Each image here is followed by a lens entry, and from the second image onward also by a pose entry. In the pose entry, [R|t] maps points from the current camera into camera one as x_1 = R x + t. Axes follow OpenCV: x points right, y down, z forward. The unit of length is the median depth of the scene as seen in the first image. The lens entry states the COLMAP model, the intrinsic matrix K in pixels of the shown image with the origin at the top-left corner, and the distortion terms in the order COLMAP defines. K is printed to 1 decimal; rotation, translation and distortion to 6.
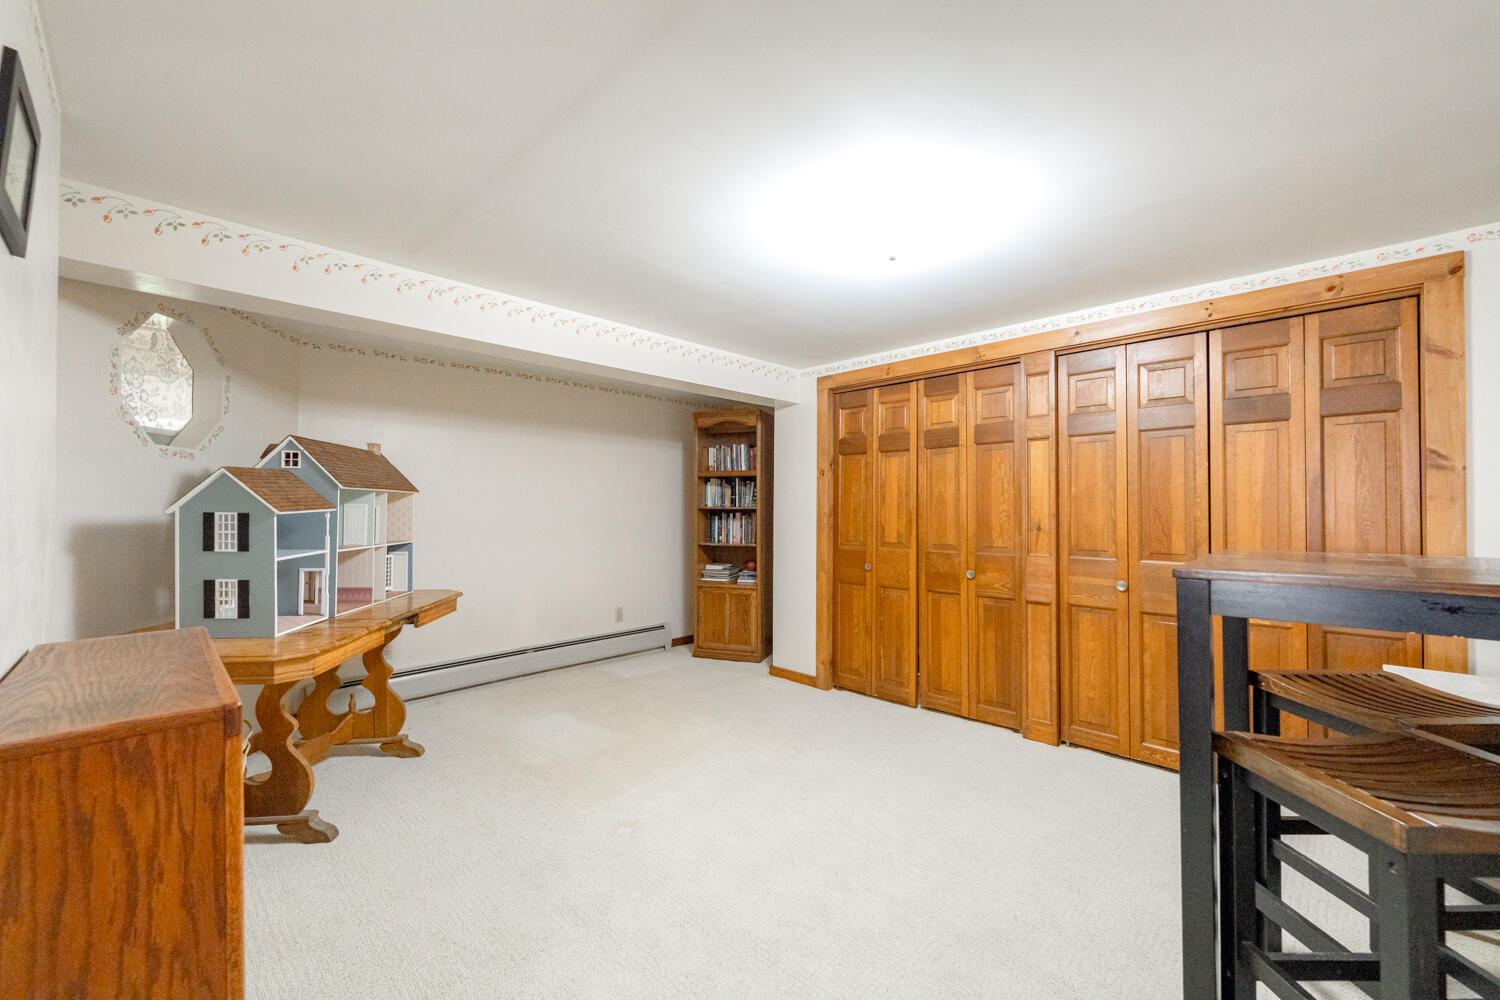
lens RADIAL K [[602.1, 0, 747.3], [0, 602.1, 503.3], [0, 0, 1]] dist [-0.006328, -0.000683]
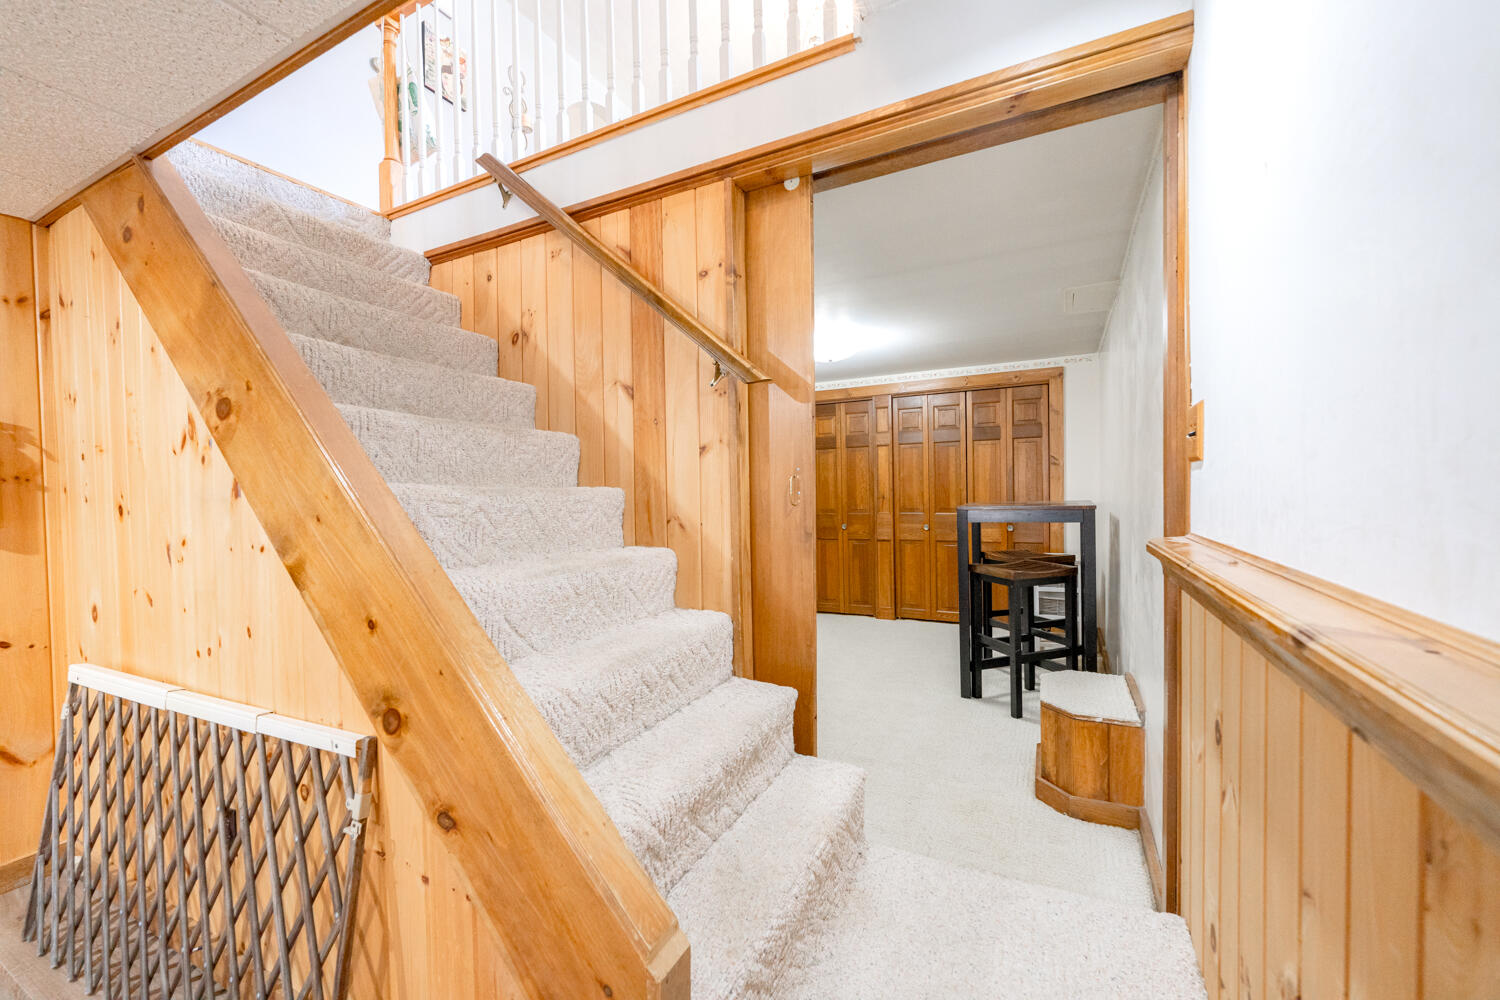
lens RADIAL K [[602.1, 0, 754.2], [0, 602.1, 501.8], [0, 0, 1]] dist [-0.006328, -0.000683]
pose [[0.949460, -0.012839, 0.313624, -0.435528], [0.009156, 0.999871, 0.013216, 0.030204], [-0.313753, -0.009676, 0.949455, -0.558548]]
